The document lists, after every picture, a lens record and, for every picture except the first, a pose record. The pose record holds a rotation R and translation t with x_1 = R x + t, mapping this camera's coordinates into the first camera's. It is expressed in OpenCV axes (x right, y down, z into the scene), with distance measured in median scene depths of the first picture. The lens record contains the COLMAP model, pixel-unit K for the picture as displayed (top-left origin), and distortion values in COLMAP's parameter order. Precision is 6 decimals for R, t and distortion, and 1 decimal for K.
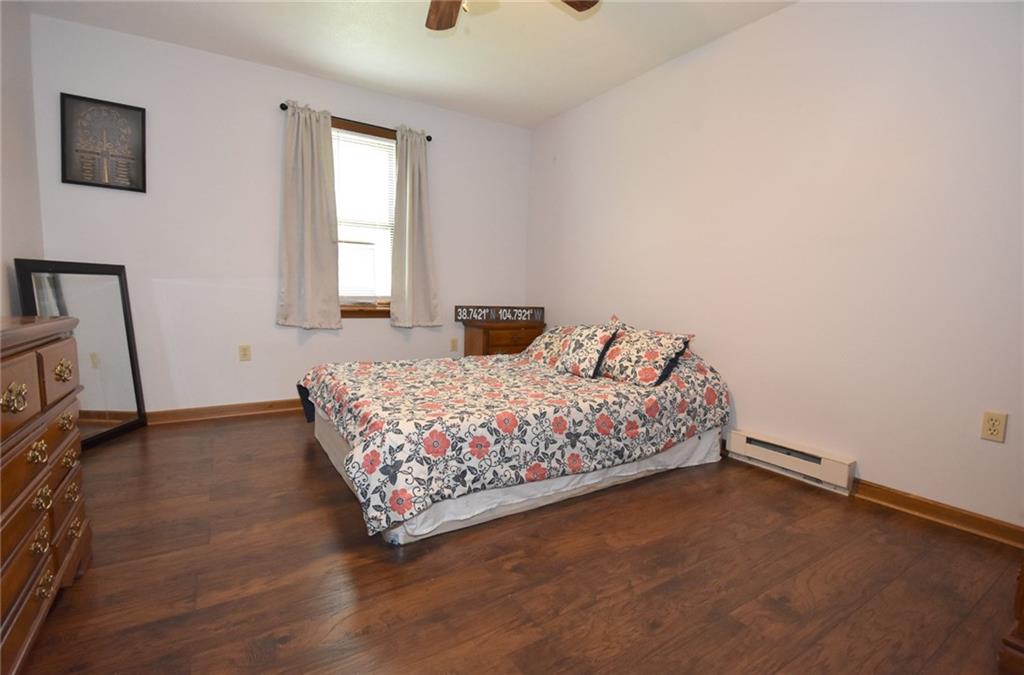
lens RADIAL K [[463.7, 0, 511.0], [0, 463.7, 340.8], [0, 0, 1]] dist [-0.005885, -0.004178]
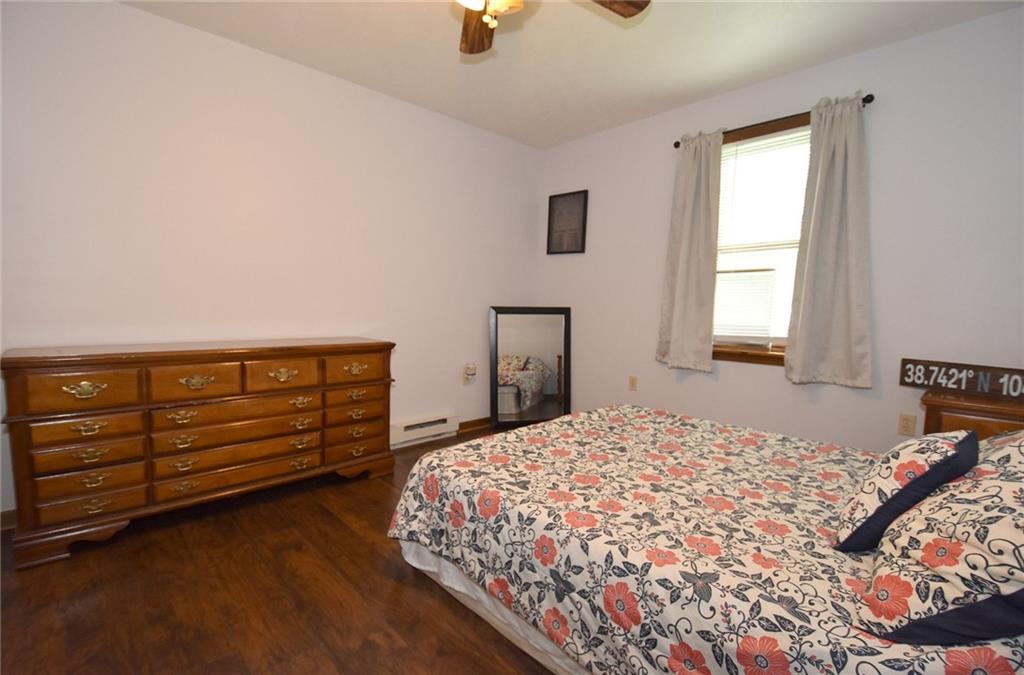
lens RADIAL K [[463.7, 0, 505.4], [0, 463.7, 337.5], [0, 0, 1]] dist [-0.005885, -0.004178]
pose [[0.187690, 0.045457, -0.981176, 0.573281], [-0.110498, 0.993565, 0.024893, -0.098215], [0.975993, 0.103746, 0.191505, 0.635803]]
